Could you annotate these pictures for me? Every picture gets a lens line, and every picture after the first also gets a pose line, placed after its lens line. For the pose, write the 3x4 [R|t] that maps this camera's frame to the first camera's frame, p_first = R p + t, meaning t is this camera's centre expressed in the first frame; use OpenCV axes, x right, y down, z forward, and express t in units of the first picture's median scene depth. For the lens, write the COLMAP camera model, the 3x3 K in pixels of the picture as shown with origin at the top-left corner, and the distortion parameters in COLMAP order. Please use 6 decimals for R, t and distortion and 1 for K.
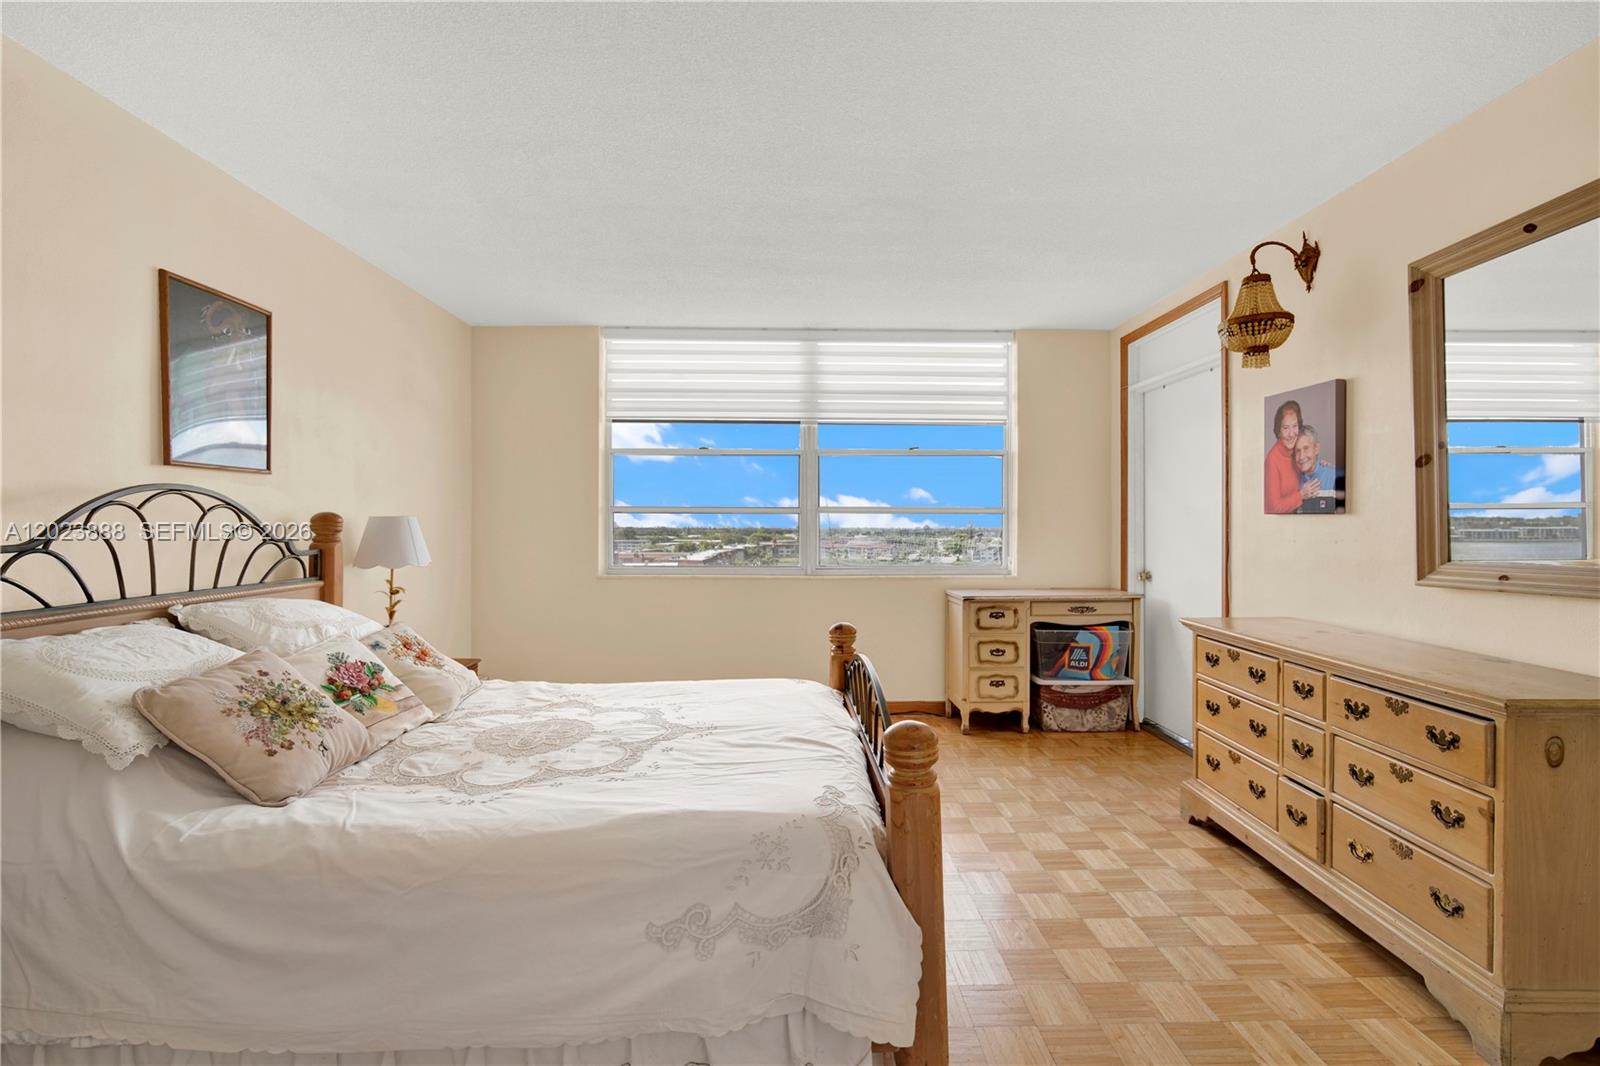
lens RADIAL K [[716.5, 0, 807.5], [0, 716.5, 513.5], [0, 0, 1]] dist [-0.009294, 0.000769]
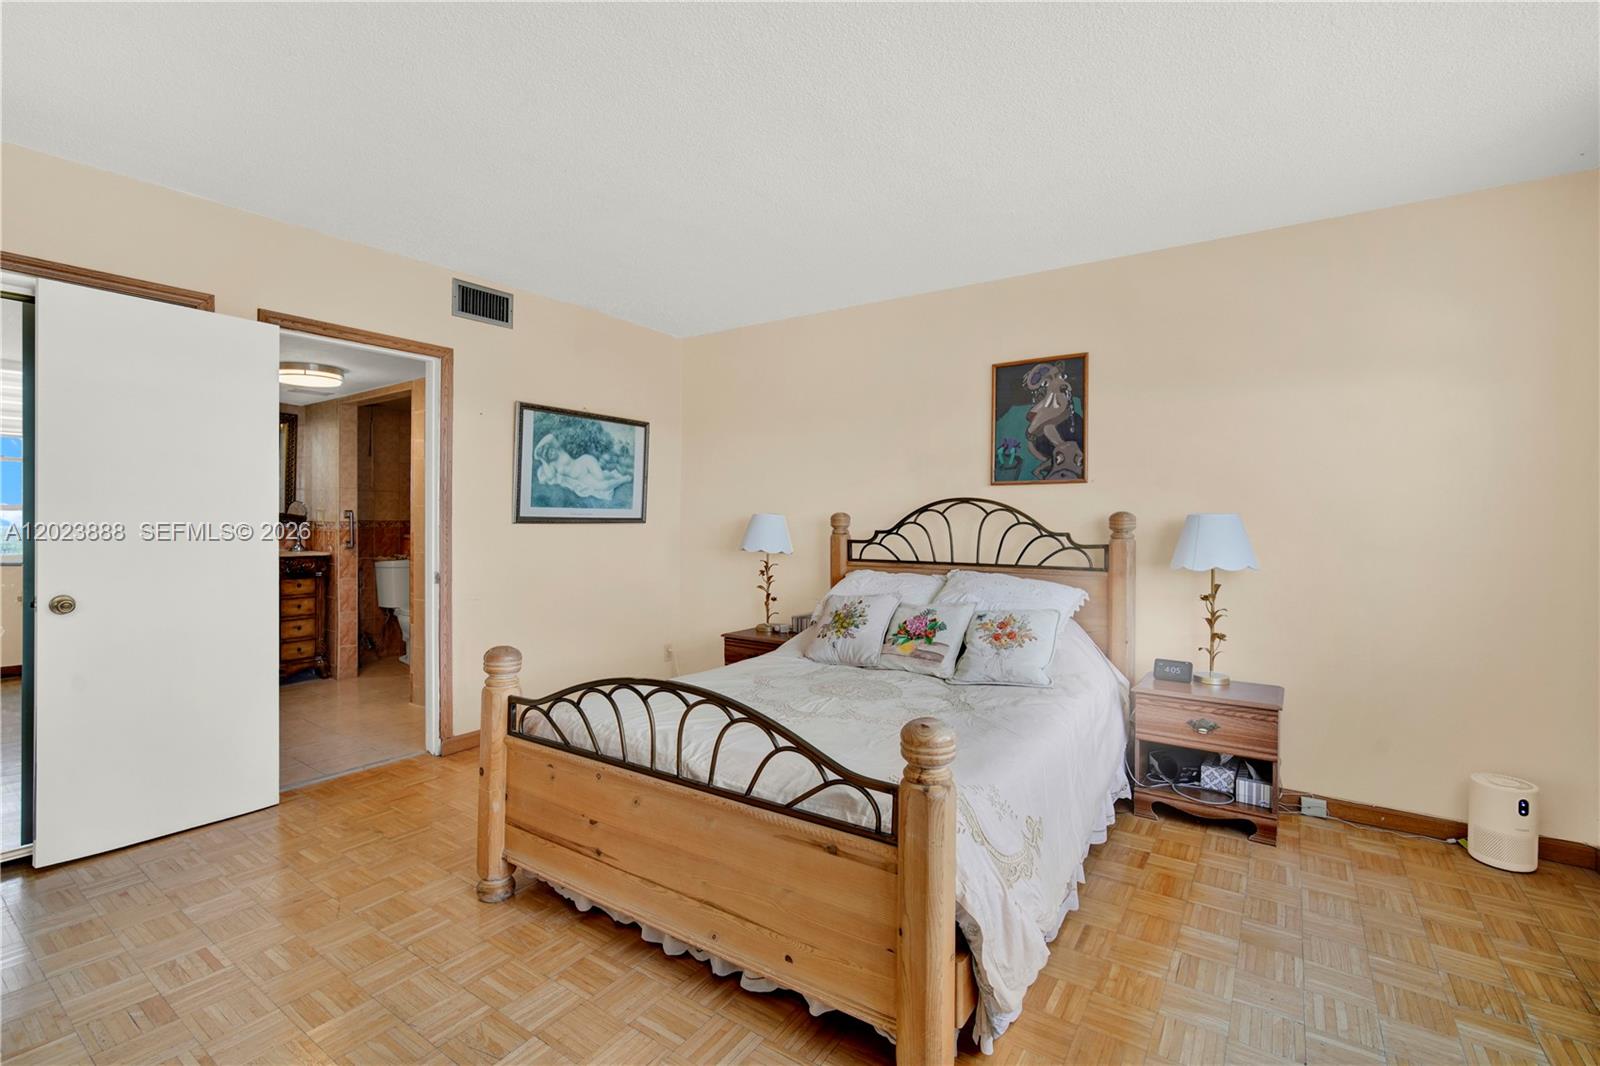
lens RADIAL K [[711.3, 0, 807.7], [0, 711.3, 513.9], [0, 0, 1]] dist [0.002166, 0.000791]
pose [[-0.590853, -0.013442, -0.806667, 0.498305], [0.005587, 0.999769, -0.020752, 0.021718], [0.806760, -0.016768, -0.590642, 1.240597]]
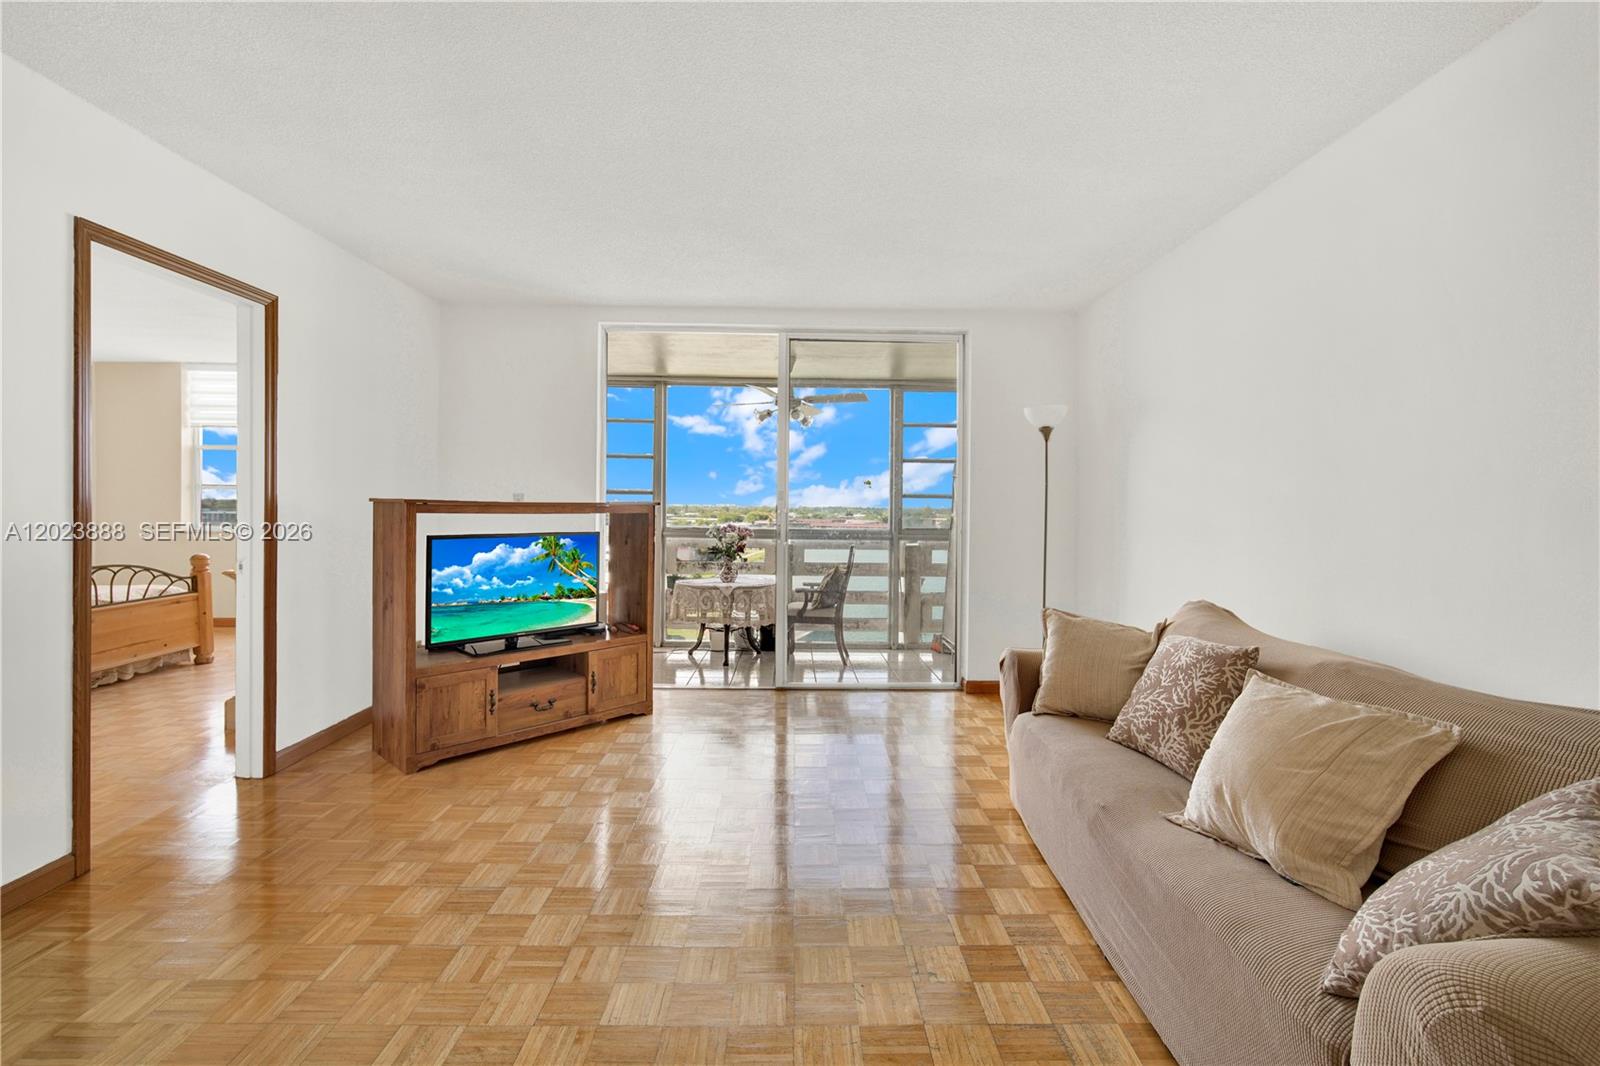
lens RADIAL K [[716.5, 0, 807.5], [0, 716.5, 513.5], [0, 0, 1]] dist [-0.009294, 0.000769]
pose [[0.999962, 0.008265, -0.002669, 1.530356], [-0.008184, 0.999537, 0.029321, -0.006830], [0.002911, -0.029298, 0.999566, -0.714243]]
